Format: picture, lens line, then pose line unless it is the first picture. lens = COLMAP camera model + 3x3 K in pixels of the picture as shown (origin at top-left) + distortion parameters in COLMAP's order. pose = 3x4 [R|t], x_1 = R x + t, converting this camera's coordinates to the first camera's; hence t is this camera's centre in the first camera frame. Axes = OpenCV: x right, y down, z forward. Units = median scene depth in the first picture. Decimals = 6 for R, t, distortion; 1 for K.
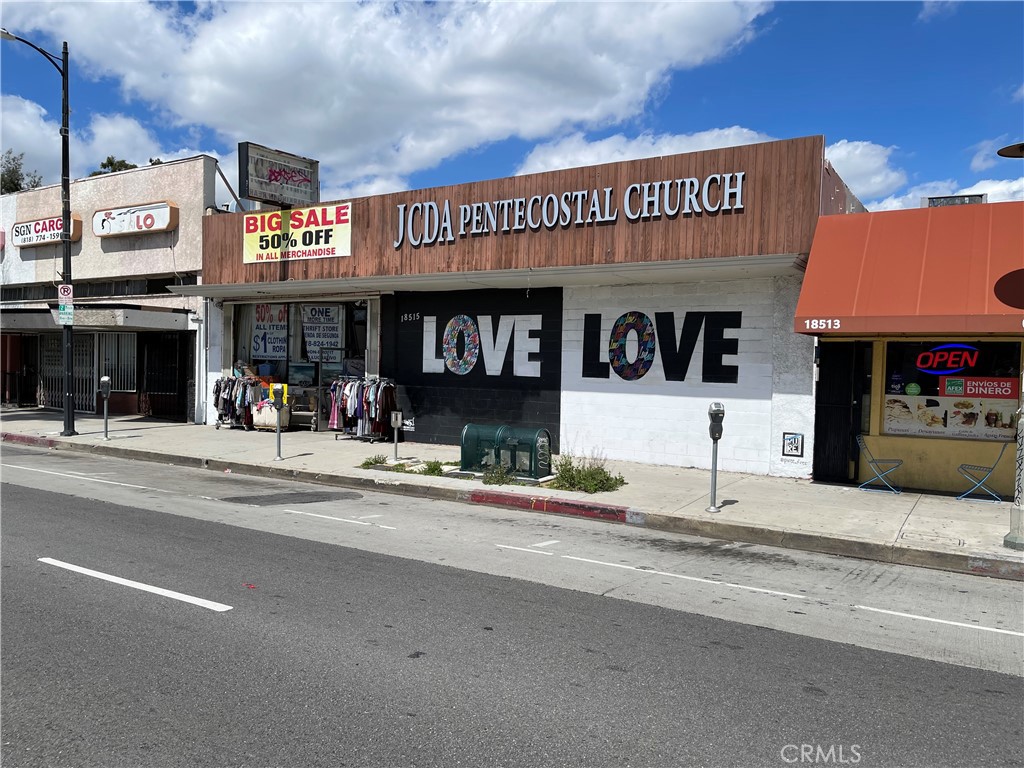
lens RADIAL K [[766.4, 0, 515.0], [0, 766.4, 380.0], [0, 0, 1]] dist [0.053505, -0.054891]
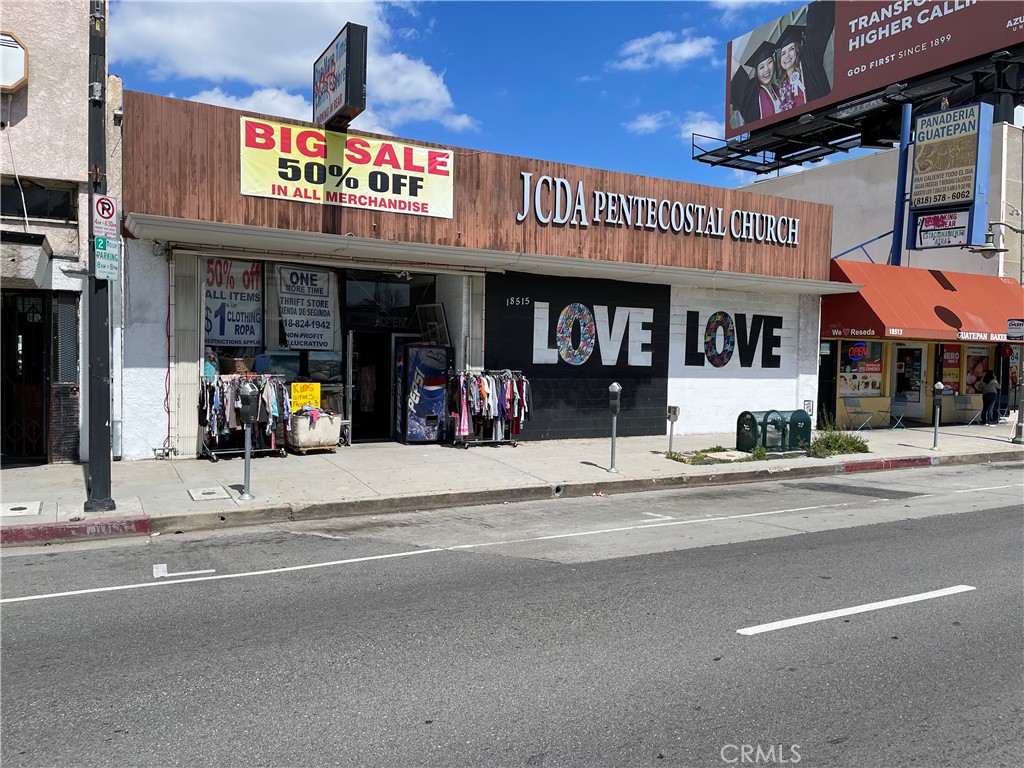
lens RADIAL K [[766.4, 0, 513.0], [0, 766.4, 381.8], [0, 0, 1]] dist [0.053505, -0.054891]
pose [[0.493482, -0.042334, 0.868725, -0.980173], [0.007026, 0.998976, 0.044690, -0.030710], [-0.869728, -0.015950, 0.493274, 0.609915]]
